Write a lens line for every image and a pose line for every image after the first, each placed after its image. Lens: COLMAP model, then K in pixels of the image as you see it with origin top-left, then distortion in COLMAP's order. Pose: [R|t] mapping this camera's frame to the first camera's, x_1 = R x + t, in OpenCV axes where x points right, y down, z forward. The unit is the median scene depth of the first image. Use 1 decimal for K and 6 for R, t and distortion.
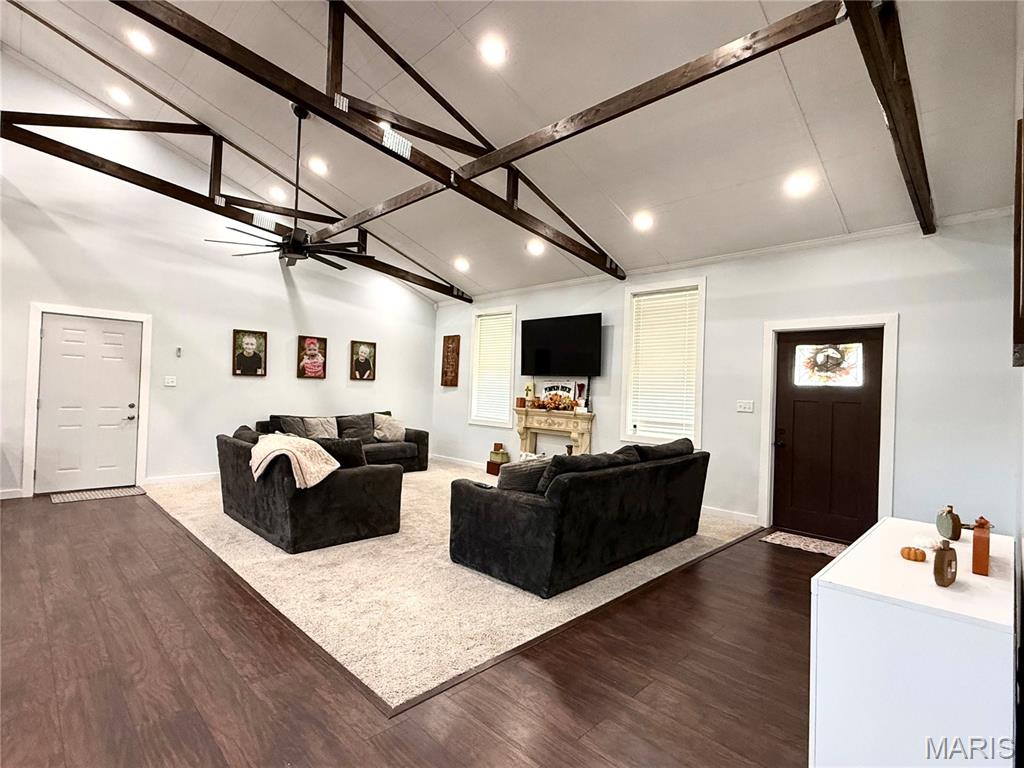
lens RADIAL K [[504.8, 0, 512.0], [0, 504.8, 384.0], [0, 0, 1]] dist [-0.000700, 0.000233]
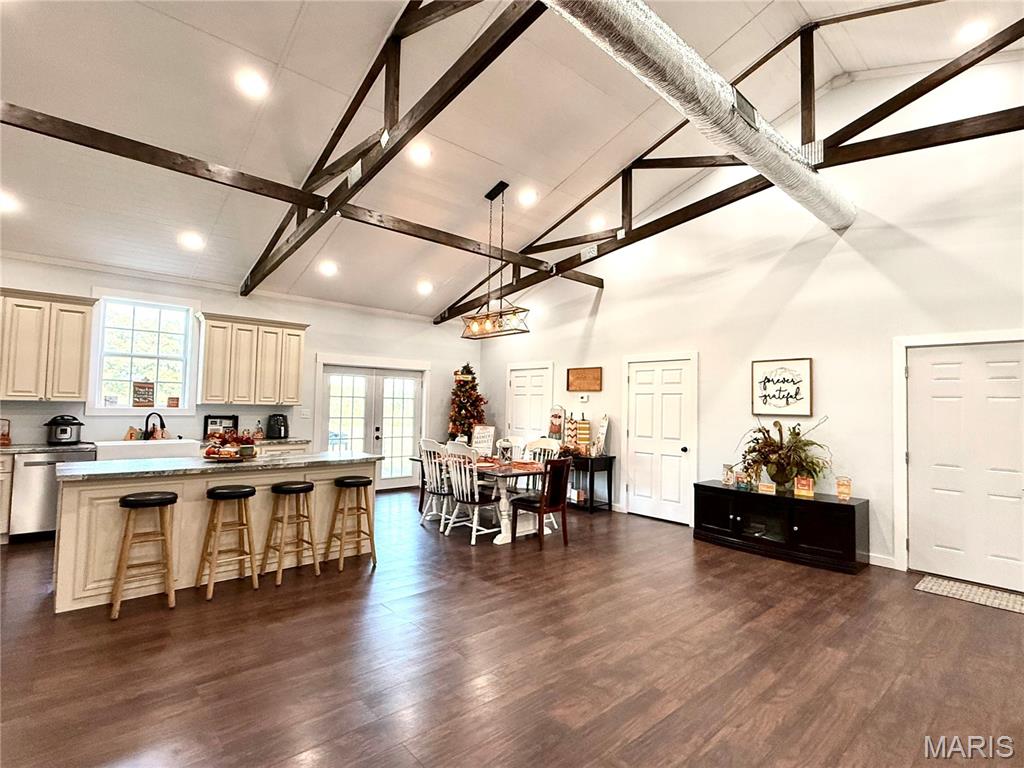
lens RADIAL K [[504.8, 0, 512.0], [0, 504.8, 384.0], [0, 0, 1]] dist [-0.000700, 0.000233]
pose [[-0.050918, -0.080189, -0.995478, -0.086494], [-0.010463, 0.996759, -0.079757, -0.010482], [0.998648, 0.006355, -0.051592, 0.455742]]
